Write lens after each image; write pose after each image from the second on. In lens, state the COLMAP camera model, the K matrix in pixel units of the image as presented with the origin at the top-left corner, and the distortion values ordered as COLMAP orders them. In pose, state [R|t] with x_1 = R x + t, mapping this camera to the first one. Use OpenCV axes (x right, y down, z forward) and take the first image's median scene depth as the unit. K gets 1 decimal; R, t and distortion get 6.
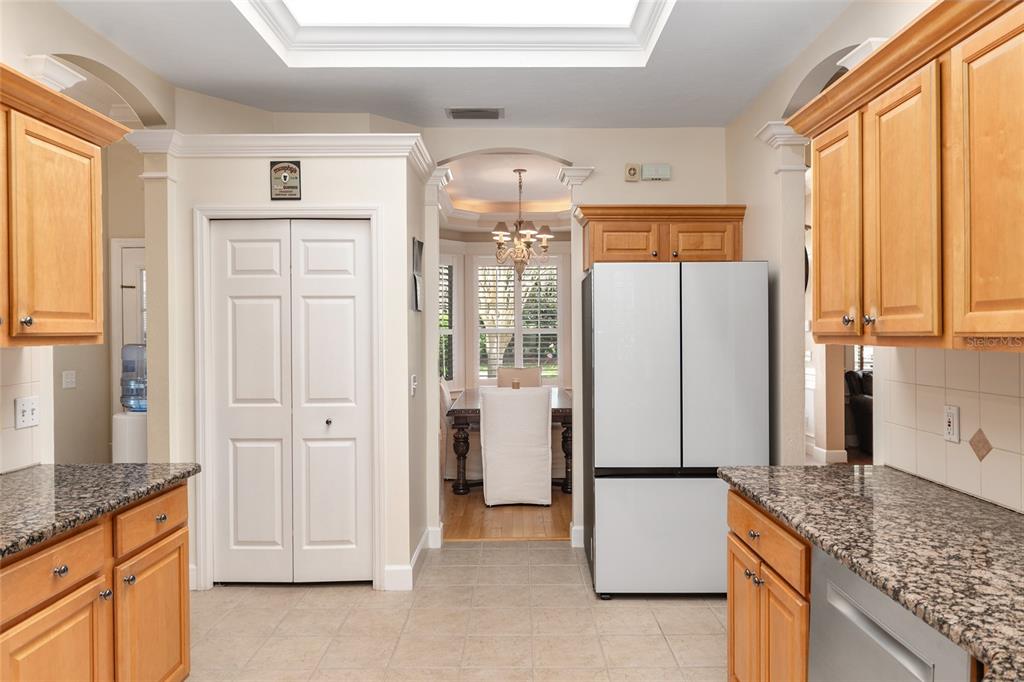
lens RADIAL K [[664.0, 0, 519.9], [0, 664.0, 335.2], [0, 0, 1]] dist [0.002003, 0.002622]
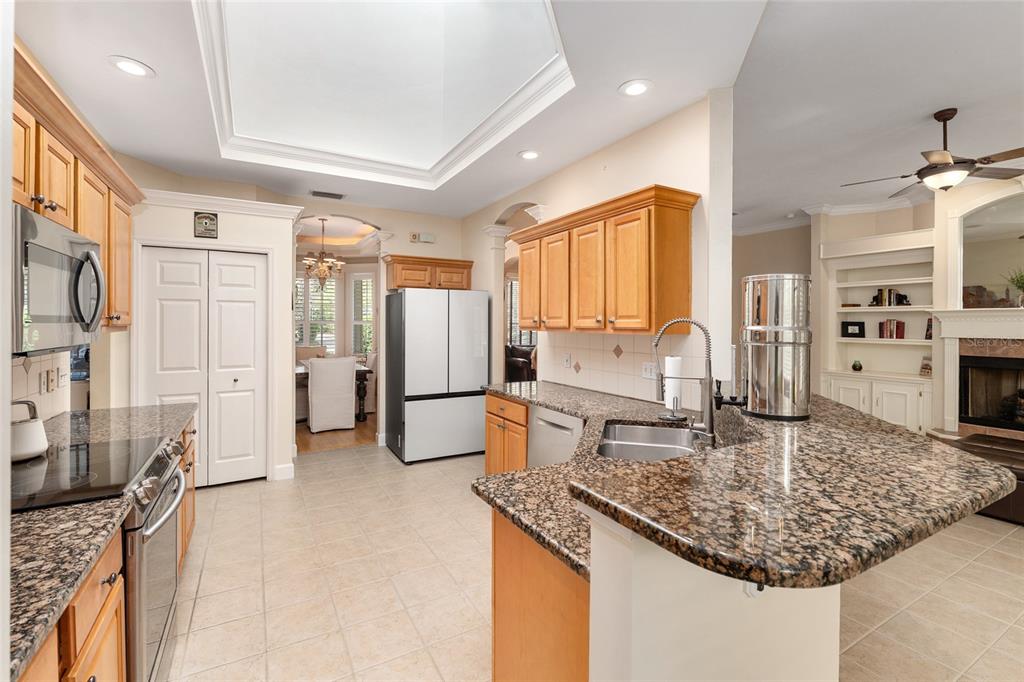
lens RADIAL K [[455.7, 0, 512.0], [0, 455.7, 322.9], [0, 0, 1]] dist [-0.001453, 0.000048]
pose [[0.873007, 0.007692, 0.487647, -0.247278], [-0.005053, 0.999965, -0.006728, -0.002158], [-0.487681, 0.003409, 0.873015, -0.272854]]
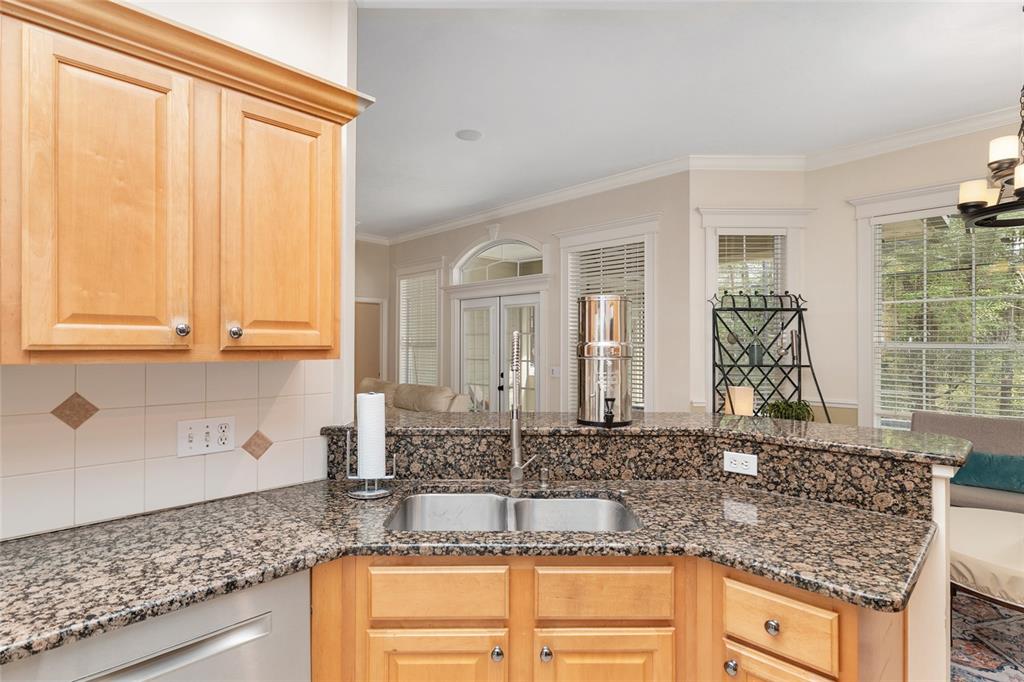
lens RADIAL K [[513.2, 0, 512.0], [0, 513.2, 341.0], [0, 0, 1]] dist [0.003791, 0.001209]
pose [[-0.706989, 0.011175, 0.707136, -0.127424], [0.006178, 0.999935, -0.009625, 0.000572], [-0.707197, -0.002436, -0.707012, 0.453131]]
